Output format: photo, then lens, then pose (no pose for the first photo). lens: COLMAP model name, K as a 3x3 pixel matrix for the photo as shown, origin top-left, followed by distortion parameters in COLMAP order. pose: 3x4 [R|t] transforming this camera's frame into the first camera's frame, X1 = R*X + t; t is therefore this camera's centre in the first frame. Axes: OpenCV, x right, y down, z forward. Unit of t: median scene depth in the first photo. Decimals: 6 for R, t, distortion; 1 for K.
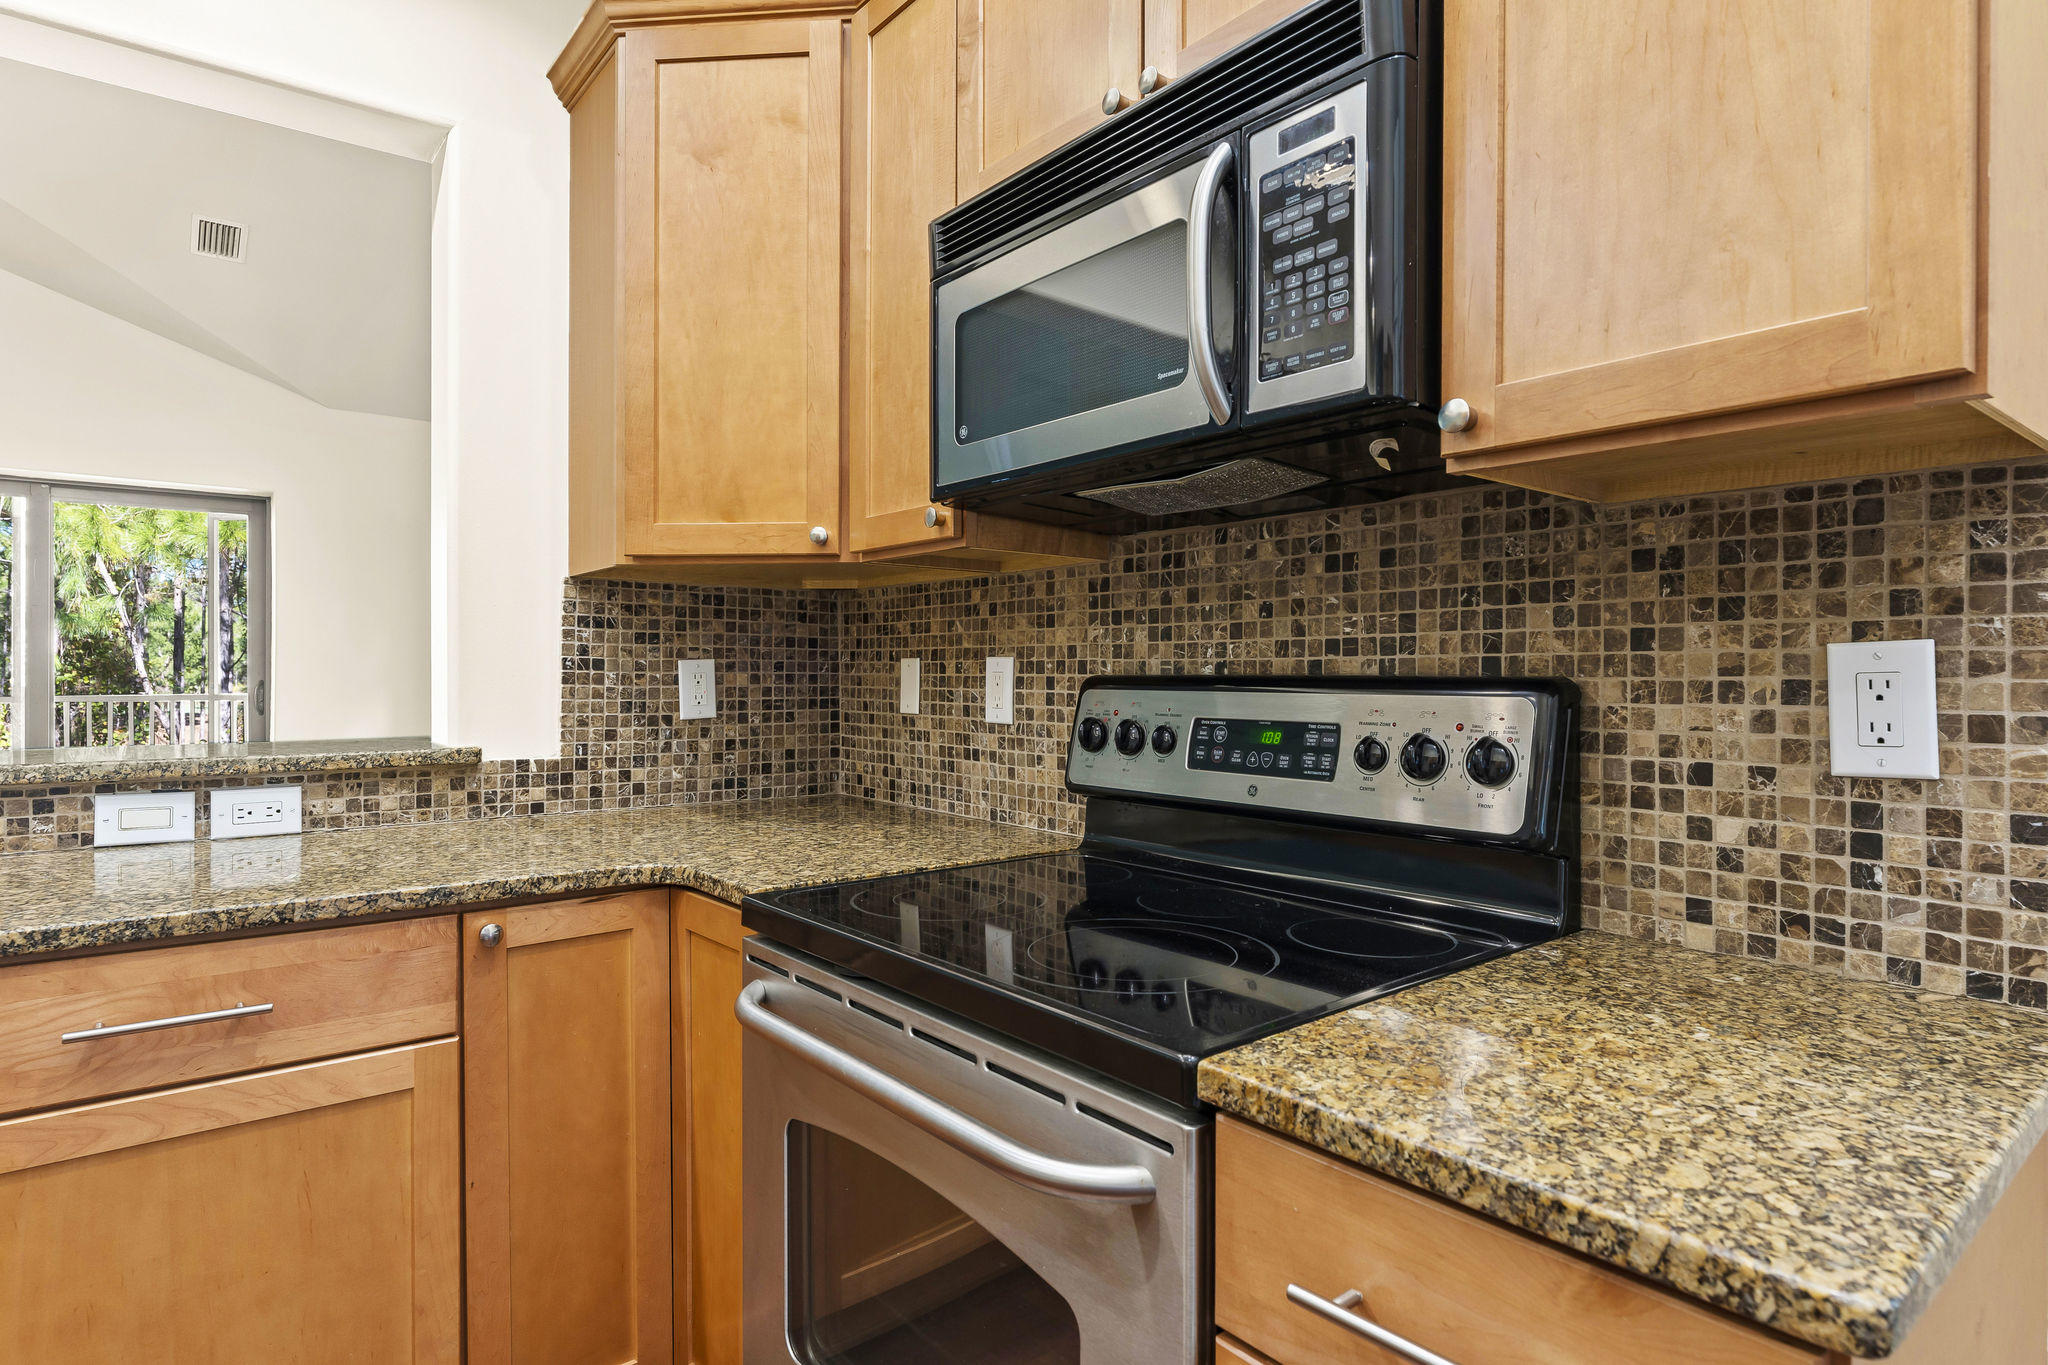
lens RADIAL K [[1083.3, 0, 1030.0], [0, 1083.3, 669.3], [0, 0, 1]] dist [-0.011932, 0.000735]
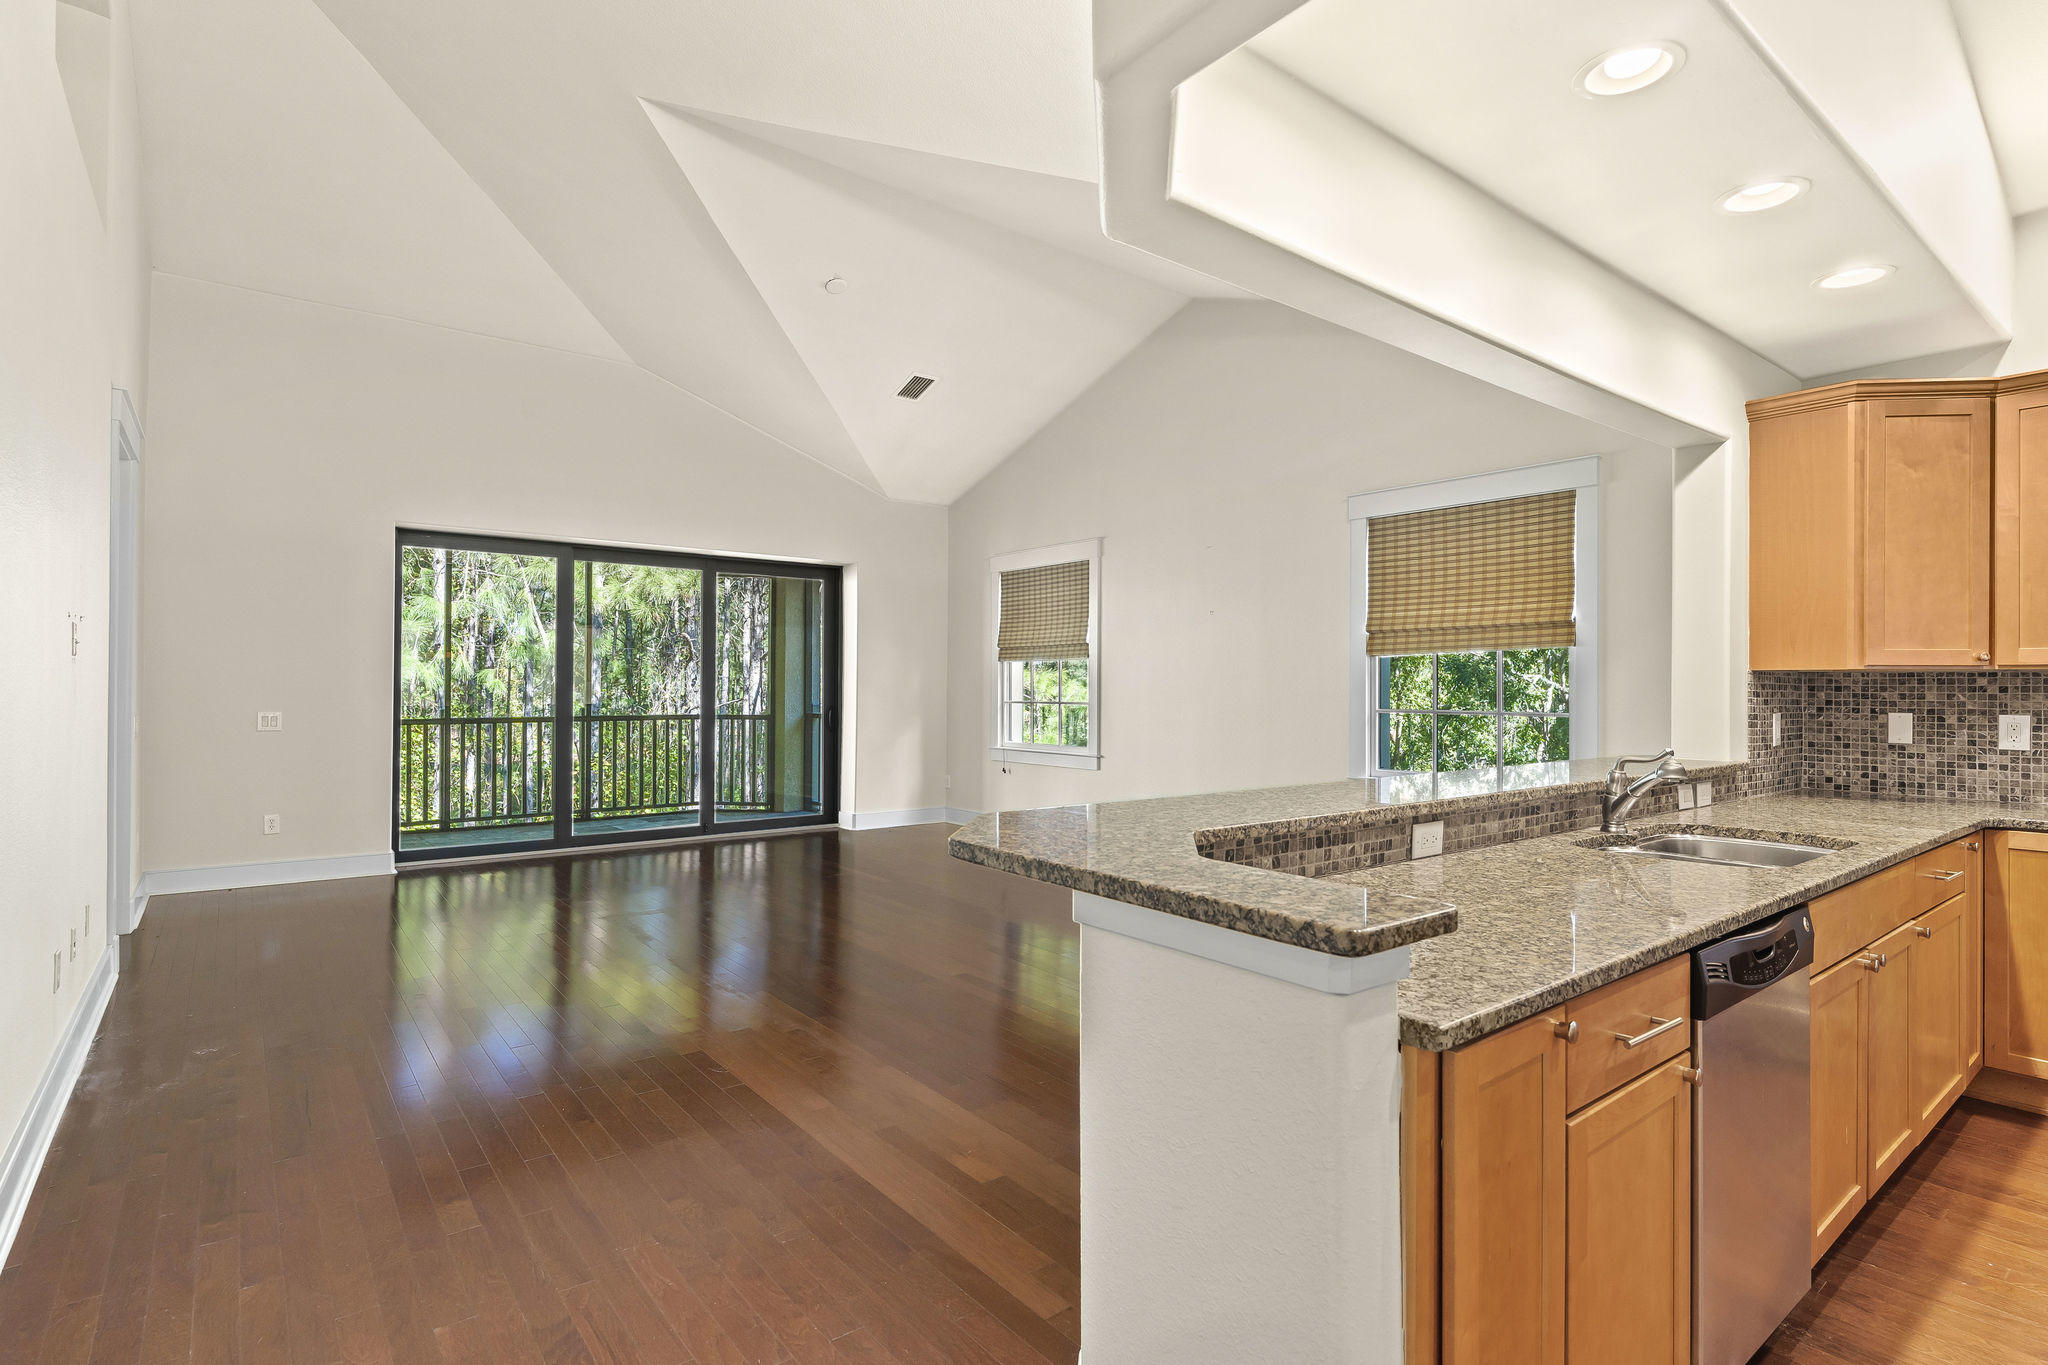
lens RADIAL K [[1010.7, 0, 1031.0], [0, 1010.7, 681.8], [0, 0, 1]] dist [0.001559, 0.000327]
pose [[0.999943, 0.002333, -0.010436, -1.908217], [-0.002356, 0.999995, -0.002210, -0.067872], [0.010431, 0.002234, 0.999943, -0.875571]]
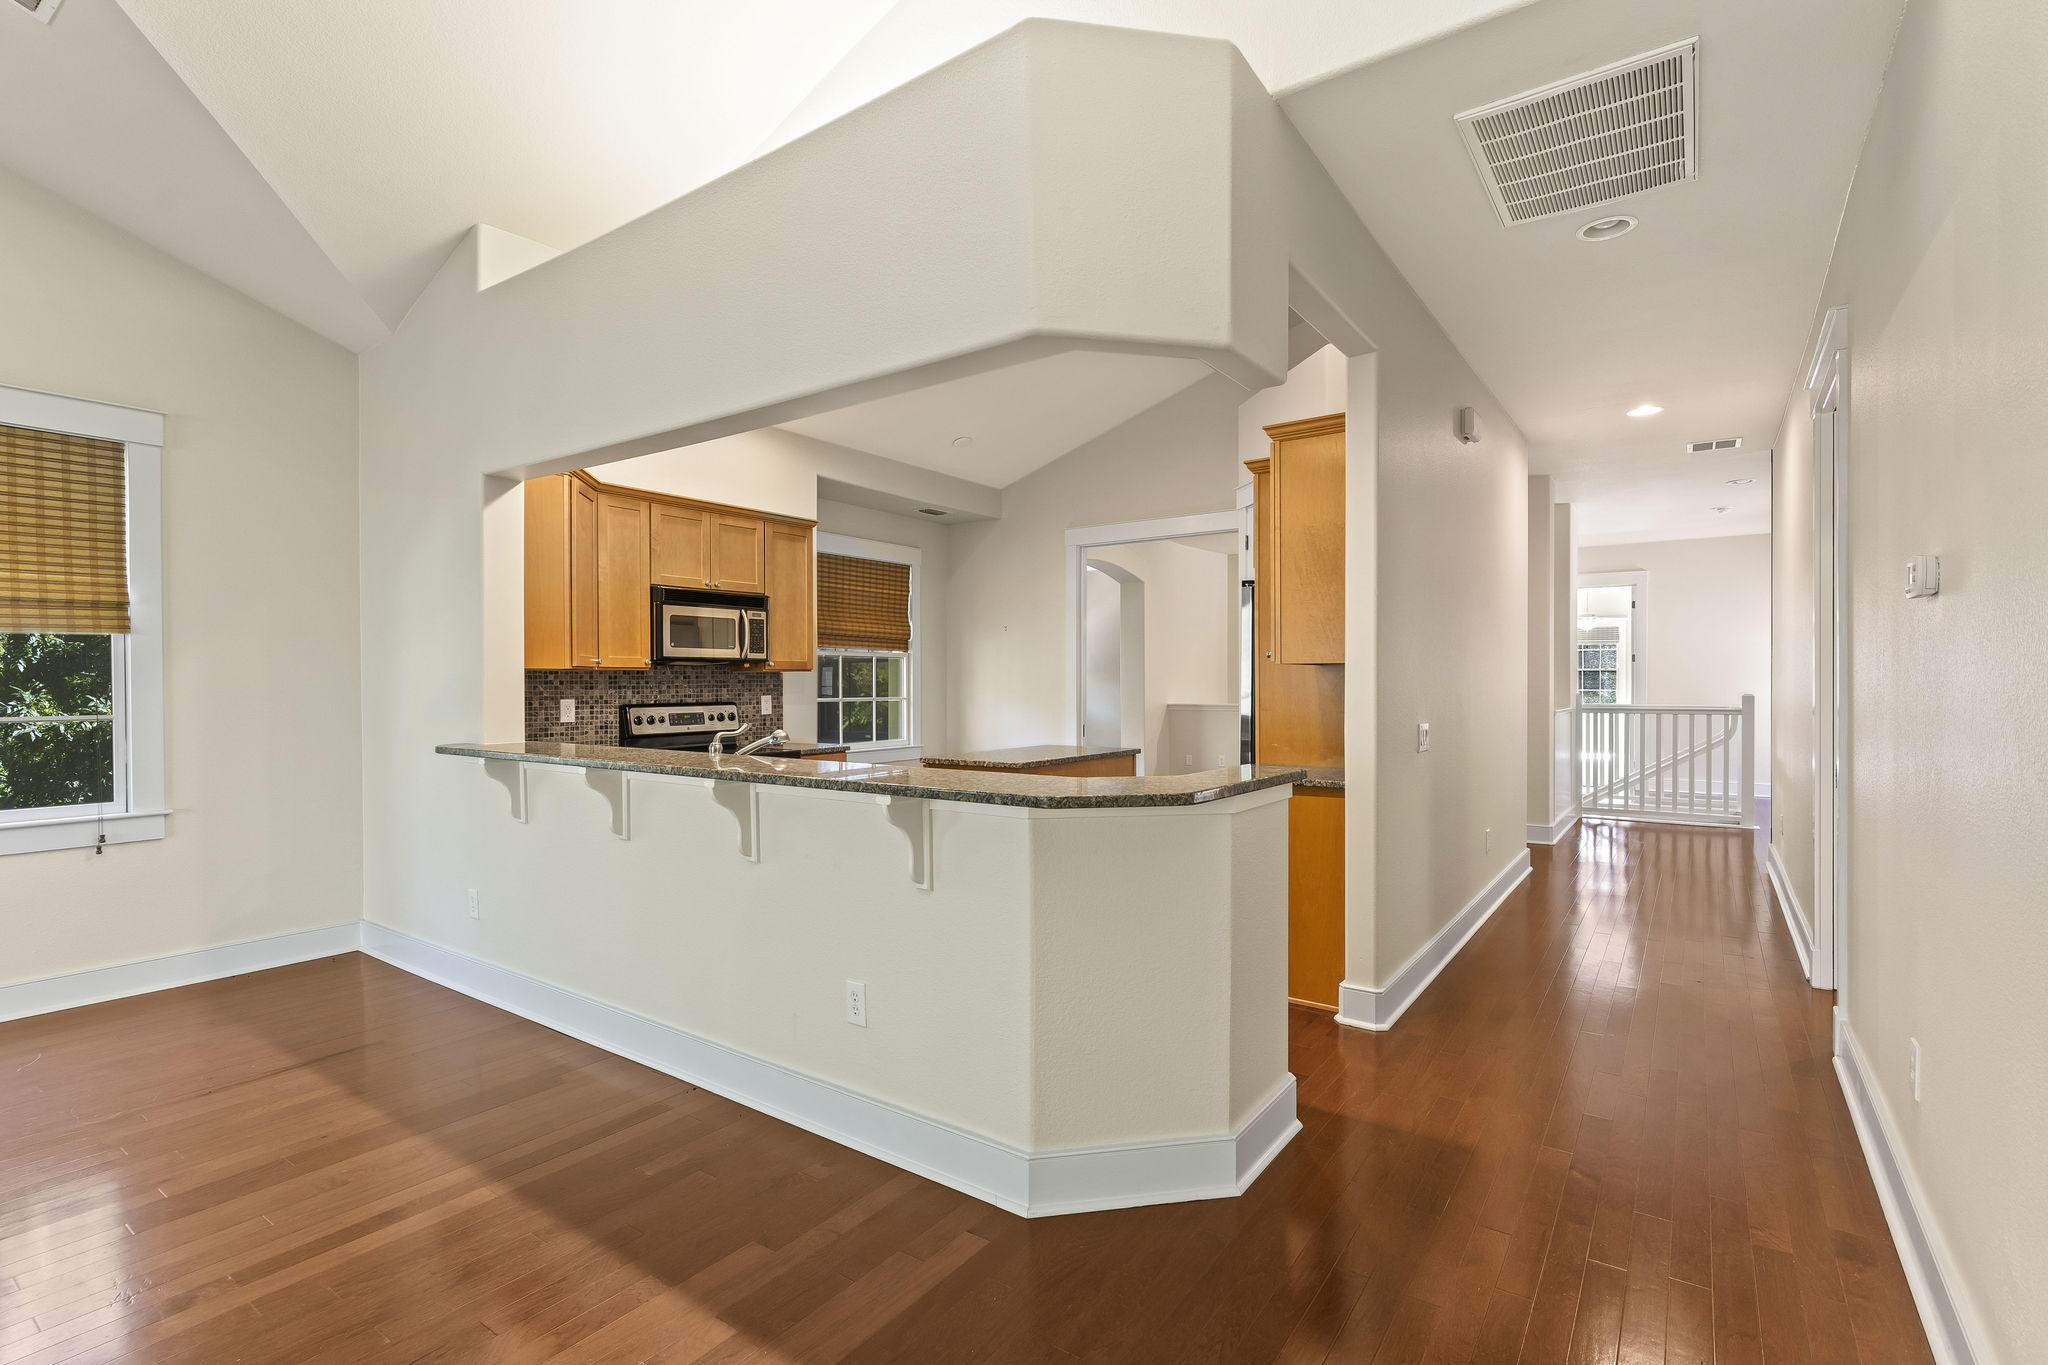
lens RADIAL K [[941.7, 0, 1023.7], [0, 941.7, 686.5], [0, 0, 1]] dist [-0.000657, 0.000548]
pose [[-0.262081, -0.009713, 0.964997, -3.052382], [-0.002242, 0.999953, 0.009456, -0.079534], [-0.965043, 0.000315, -0.262090, 0.529679]]
